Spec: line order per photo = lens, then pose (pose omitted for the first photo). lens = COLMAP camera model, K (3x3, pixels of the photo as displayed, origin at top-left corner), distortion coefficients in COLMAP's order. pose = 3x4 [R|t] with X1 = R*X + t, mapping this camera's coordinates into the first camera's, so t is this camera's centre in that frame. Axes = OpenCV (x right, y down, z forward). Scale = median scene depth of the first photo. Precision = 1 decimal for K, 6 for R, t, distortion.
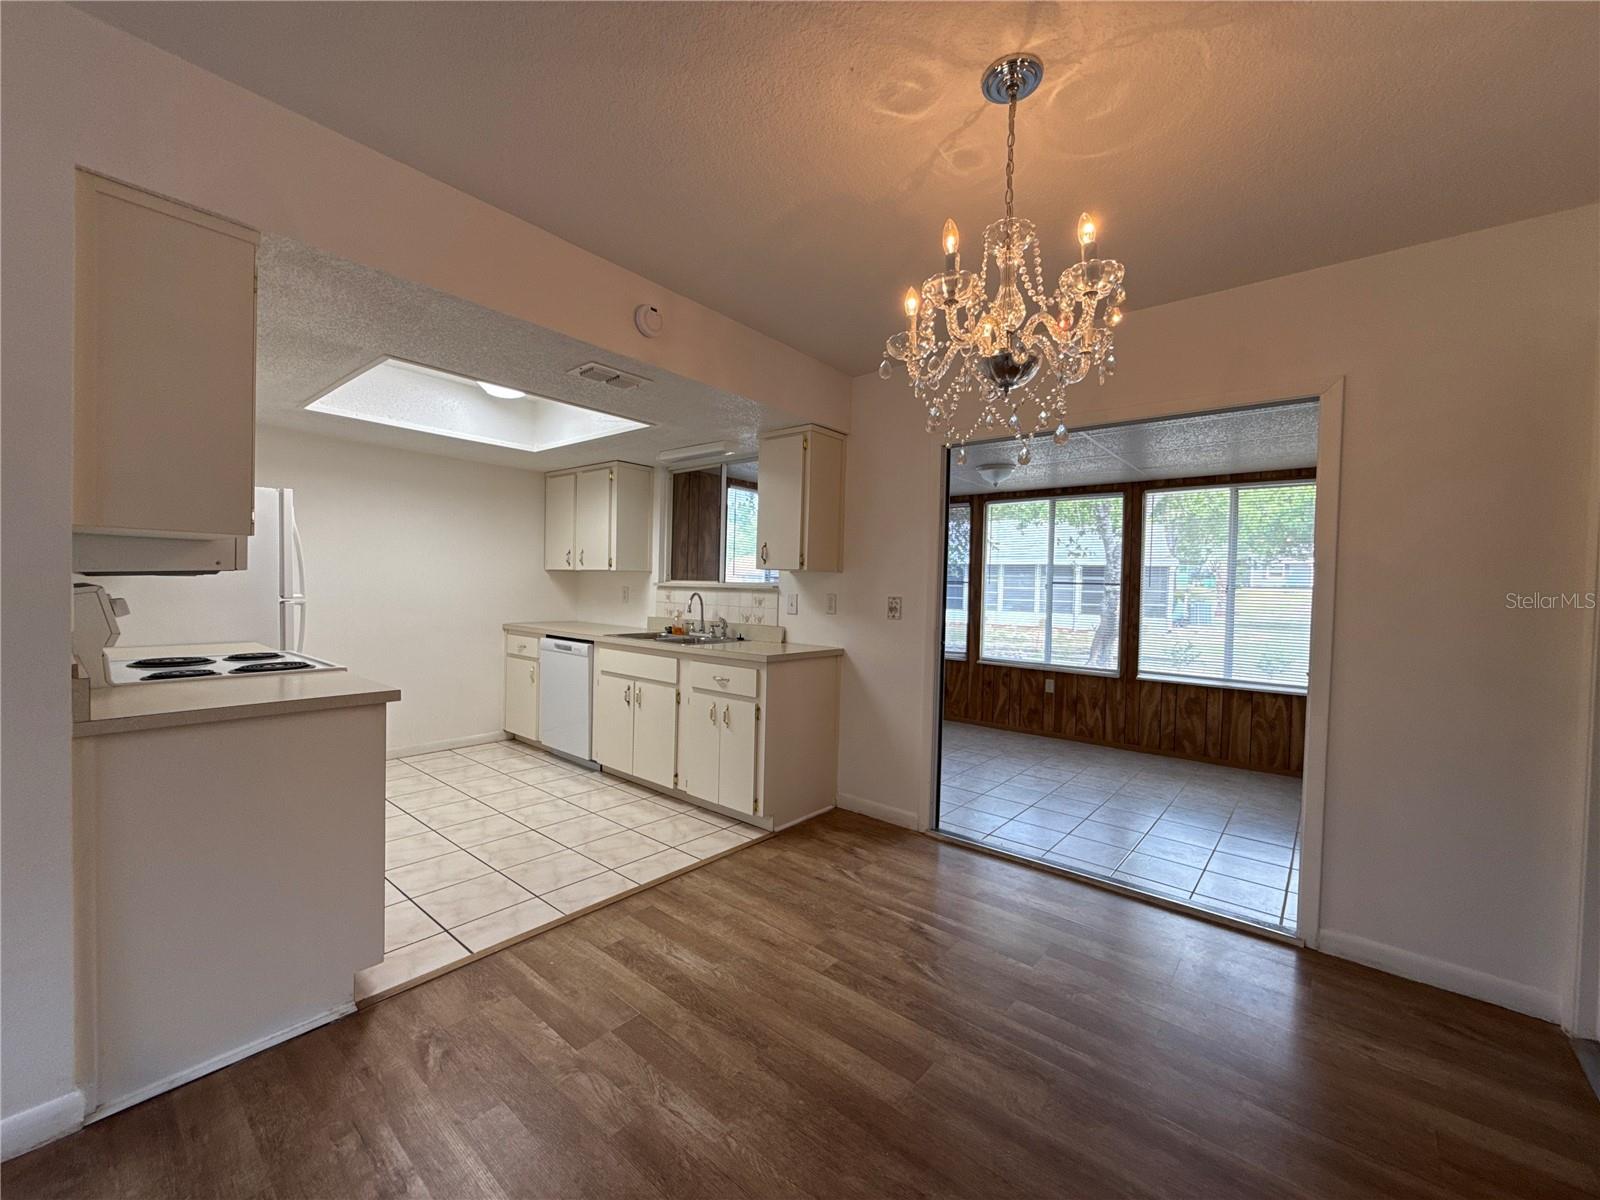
lens RADIAL K [[639.2, 0, 797.7], [0, 639.2, 598.6], [0, 0, 1]] dist [0.001407, -0.000893]
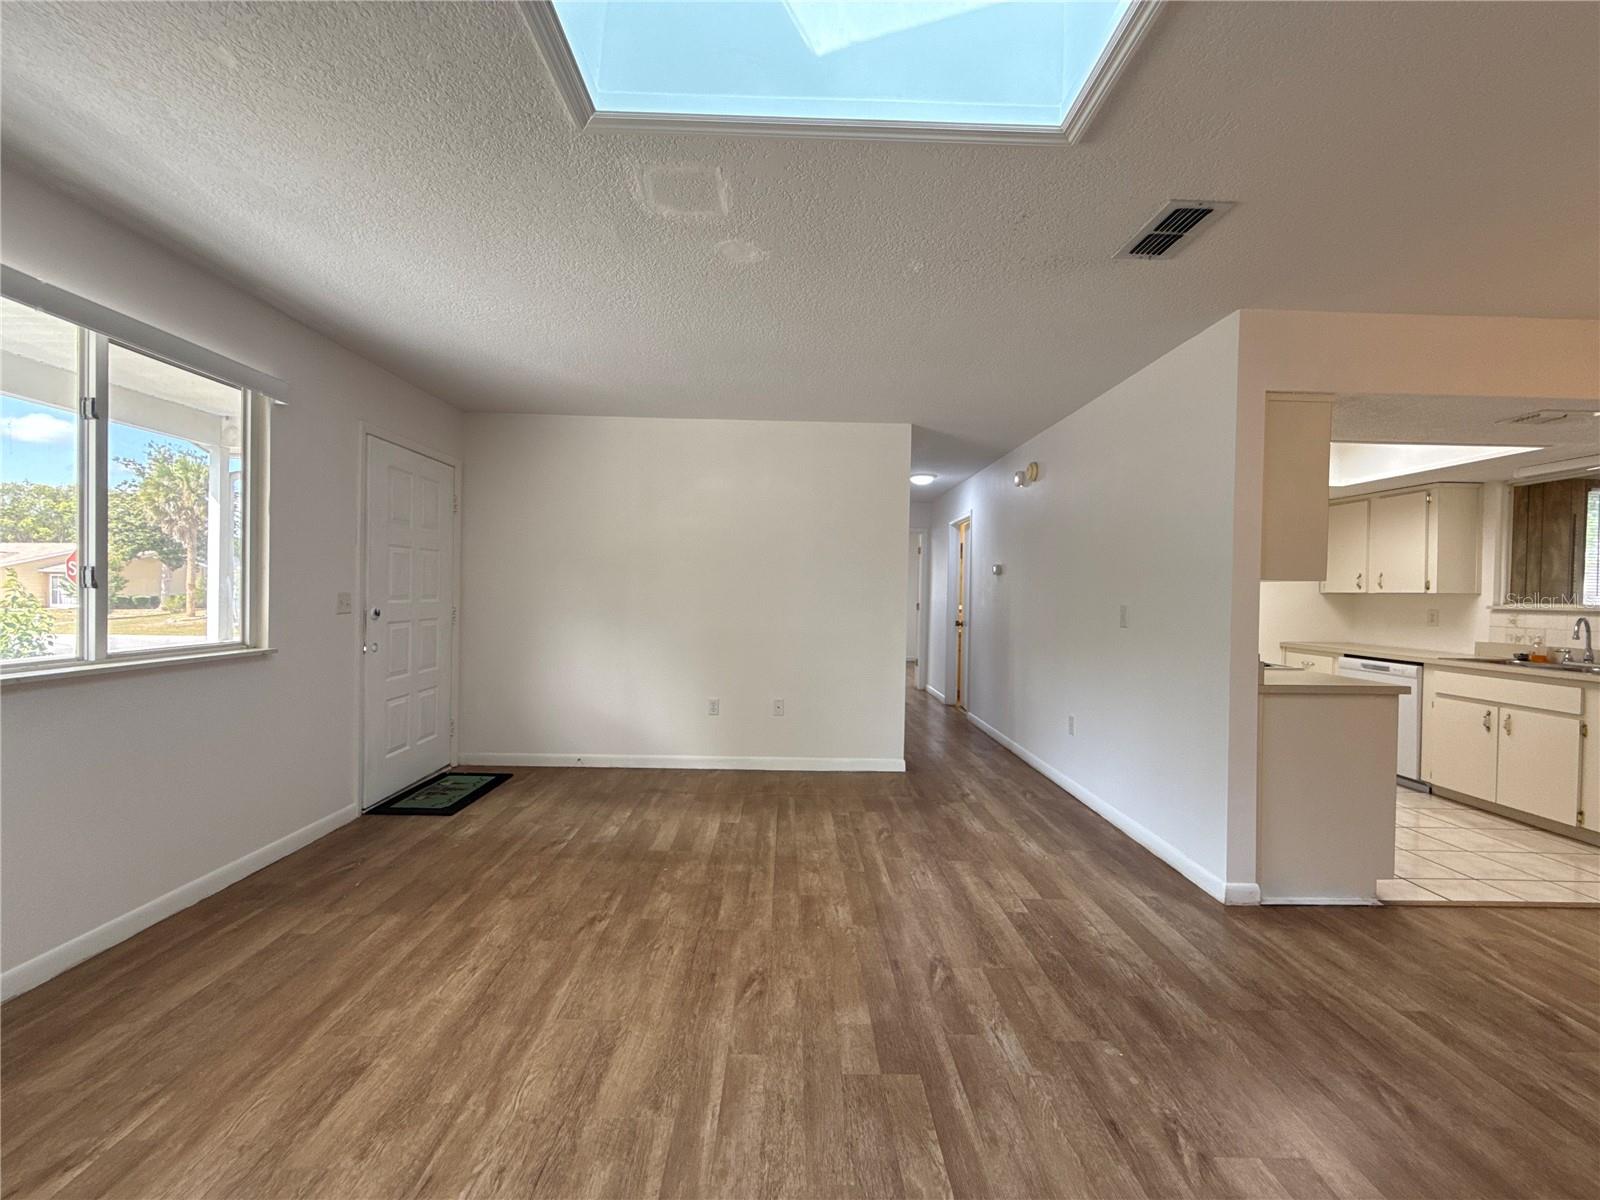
lens RADIAL K [[639.2, 0, 798.3], [0, 639.2, 600.7], [0, 0, 1]] dist [0.001407, -0.000893]
pose [[0.654704, -0.003143, -0.755879, -0.201145], [-0.015754, 0.999717, -0.017802, 0.000227], [0.755721, 0.023563, 0.654469, -0.422996]]
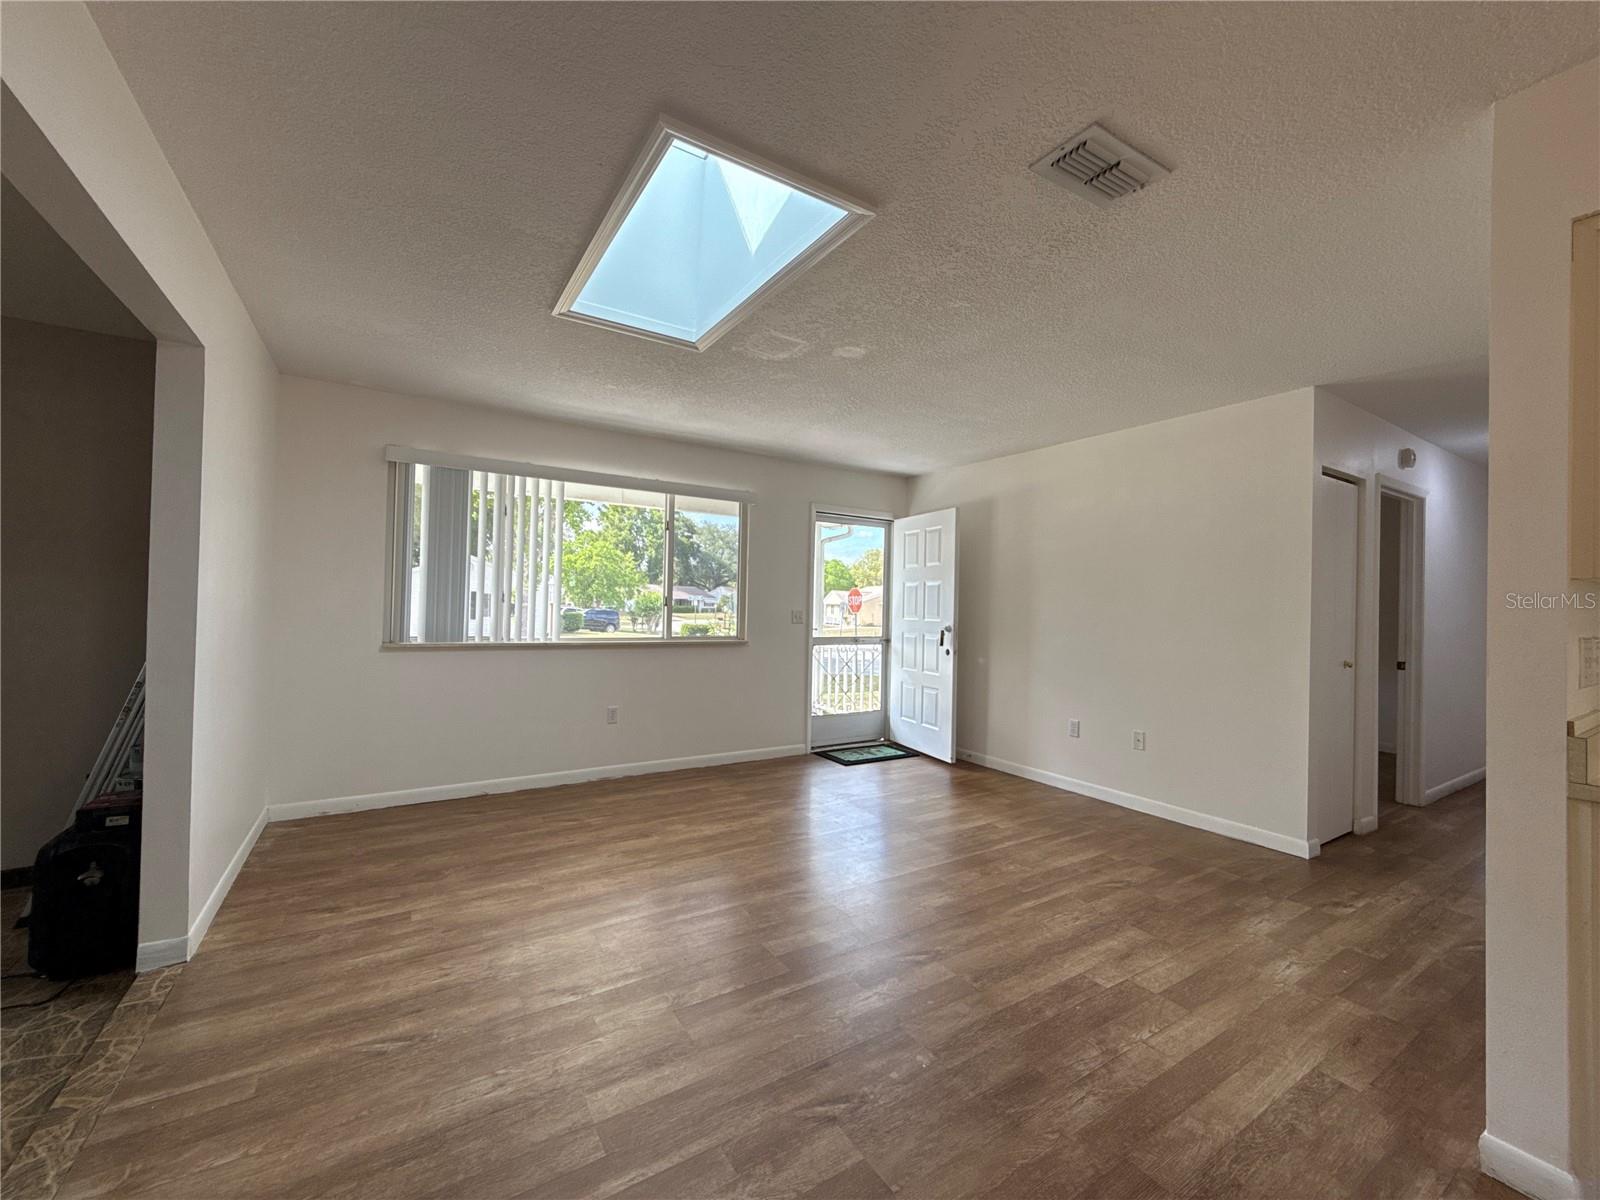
lens RADIAL K [[639.2, 0, 799.5], [0, 639.2, 599.2], [0, 0, 1]] dist [0.001407, -0.000893]
pose [[-0.301968, -0.042567, -0.952367, 0.053358], [-0.047429, 0.998436, -0.029588, 0.000283], [0.952137, 0.036235, -0.303515, 0.057925]]
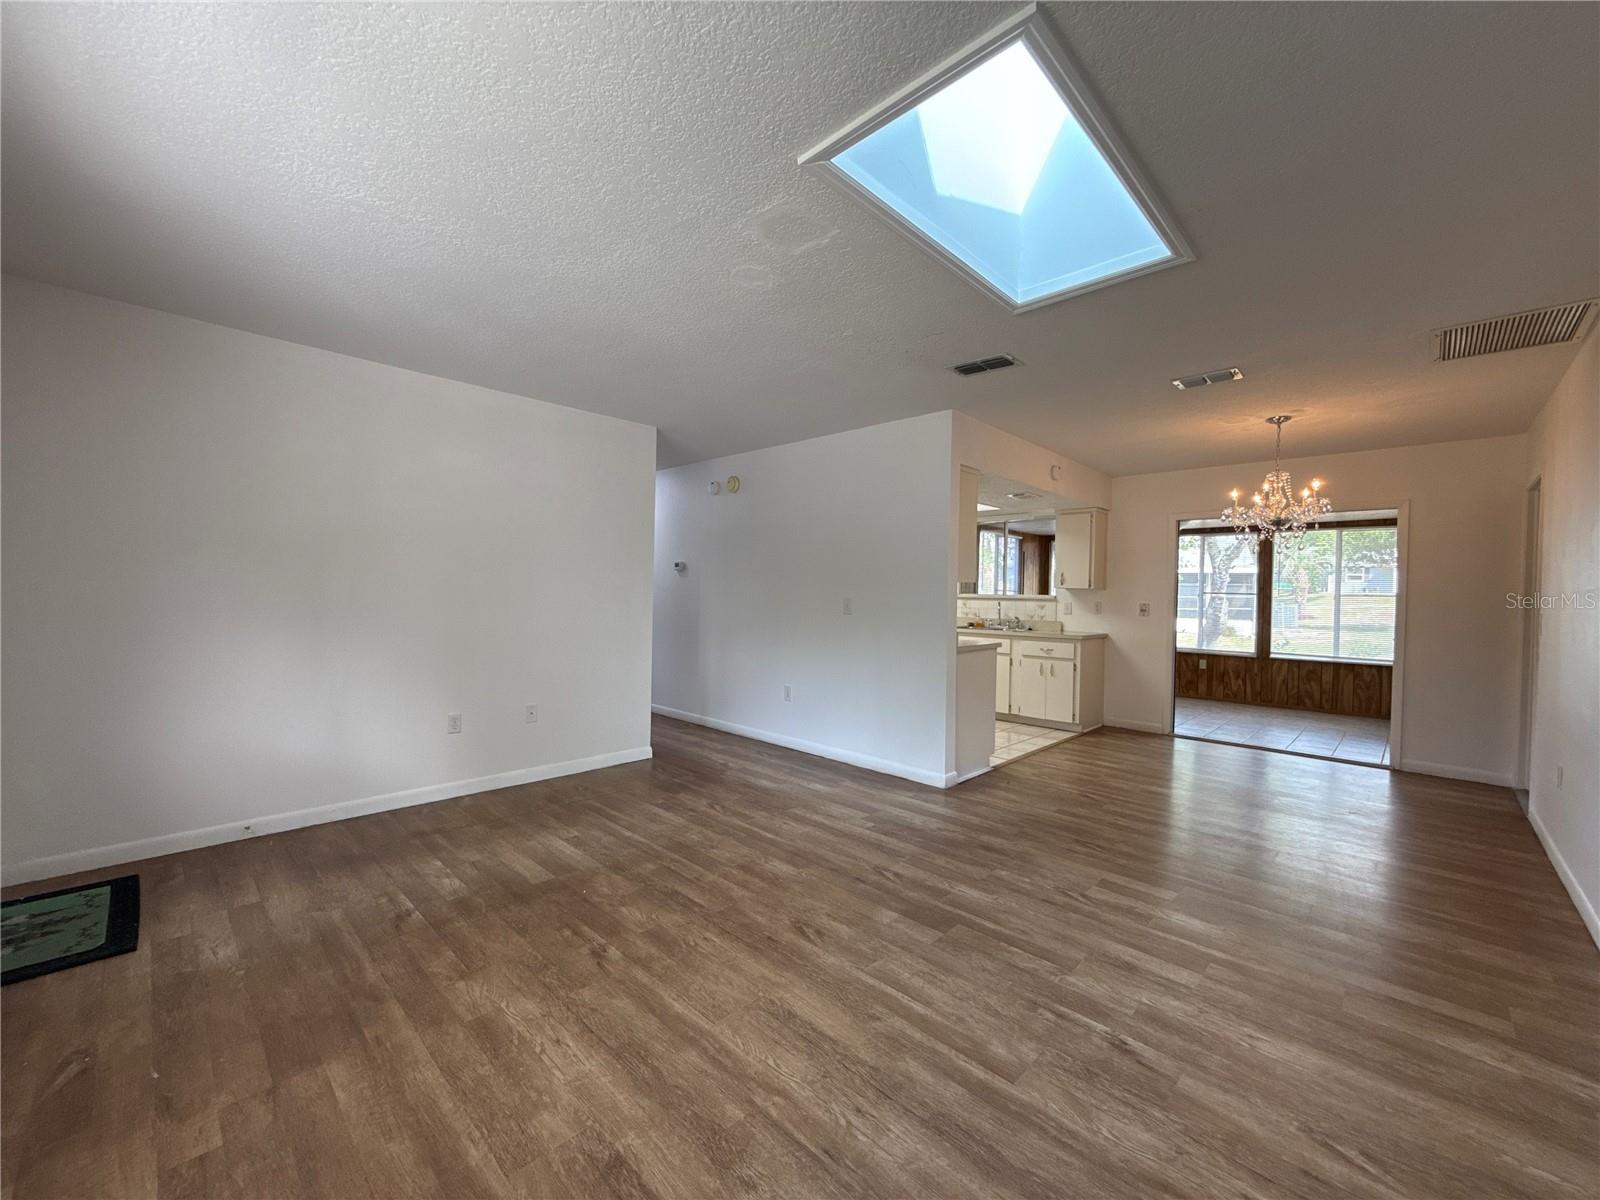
lens RADIAL K [[639.2, 0, 797.0], [0, 639.2, 601.2], [0, 0, 1]] dist [0.001407, -0.000893]
pose [[0.997200, -0.006159, -0.074529, -0.556562], [0.005723, 0.999965, -0.006062, -0.003290], [0.074564, 0.005619, 0.997200, -0.690495]]
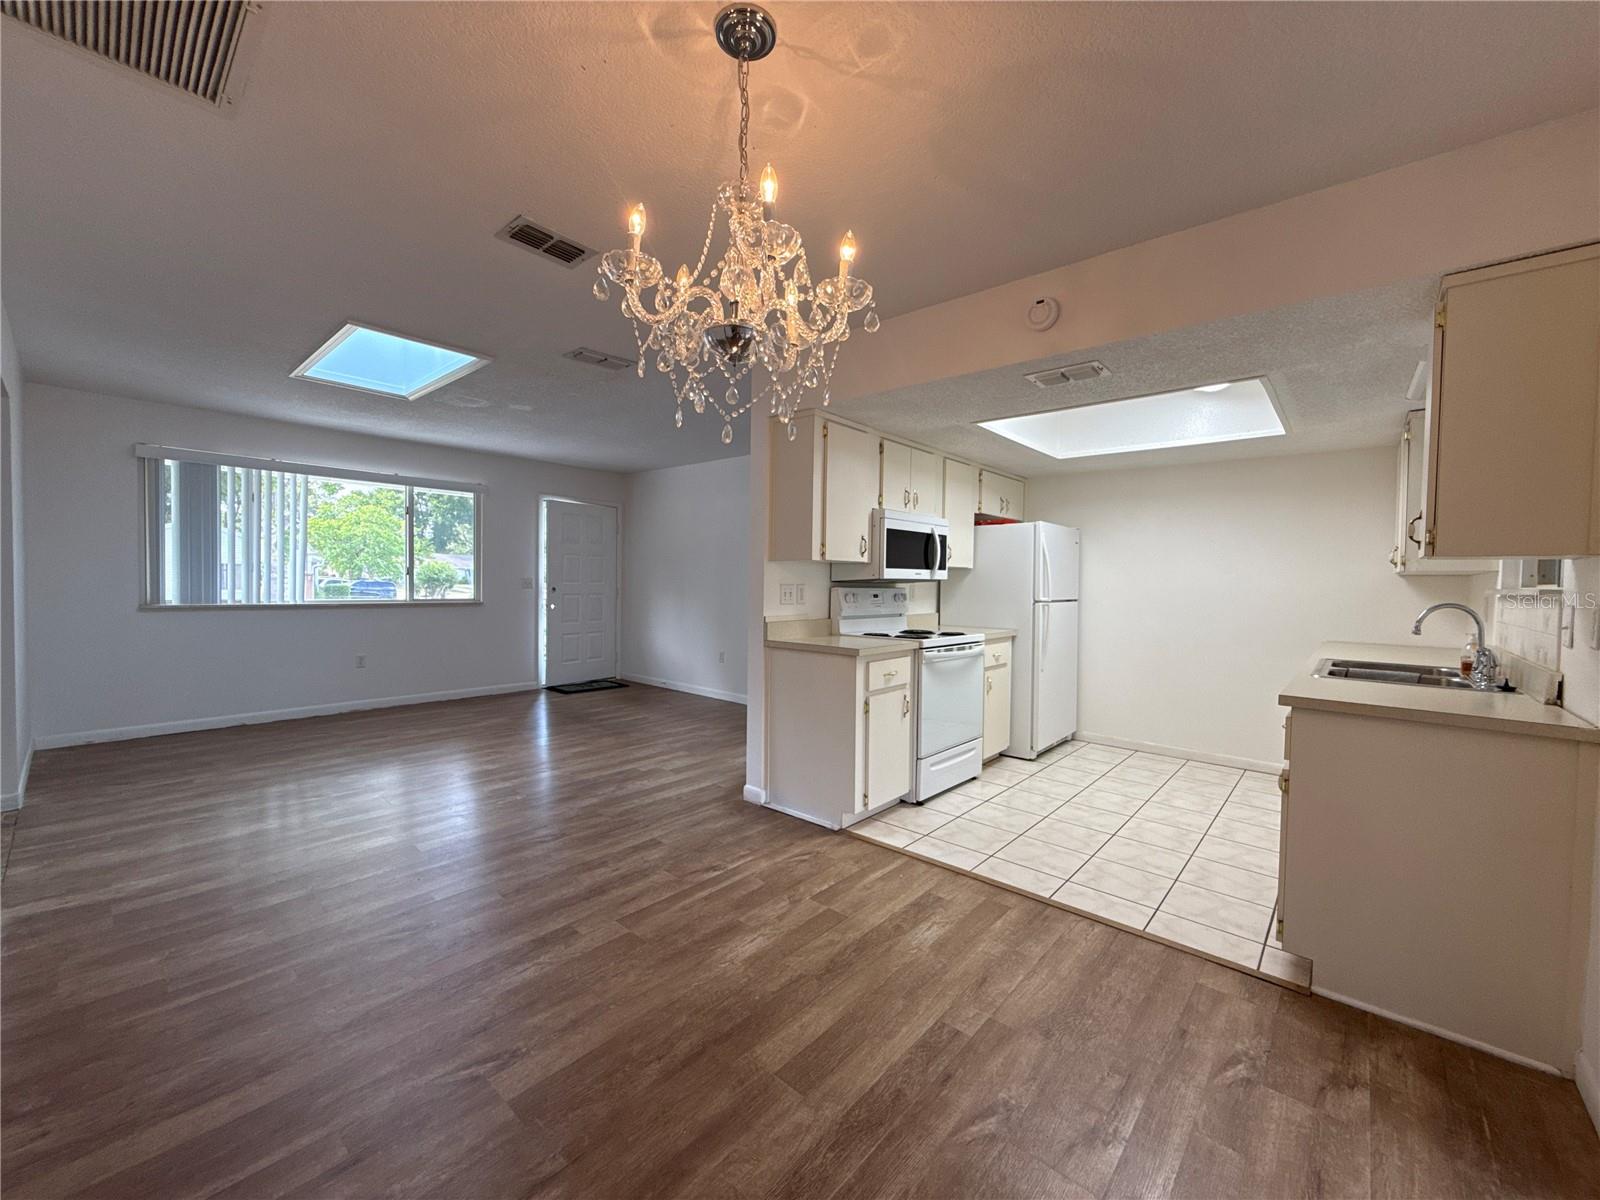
lens RADIAL K [[639.2, 0, 799.1], [0, 639.2, 598.2], [0, 0, 1]] dist [0.001407, -0.000893]
pose [[-0.024194, 0.002852, -0.999703, 0.454798], [-0.035820, 0.999351, 0.003718, 0.005737], [0.999065, 0.035900, -0.024076, 0.401632]]
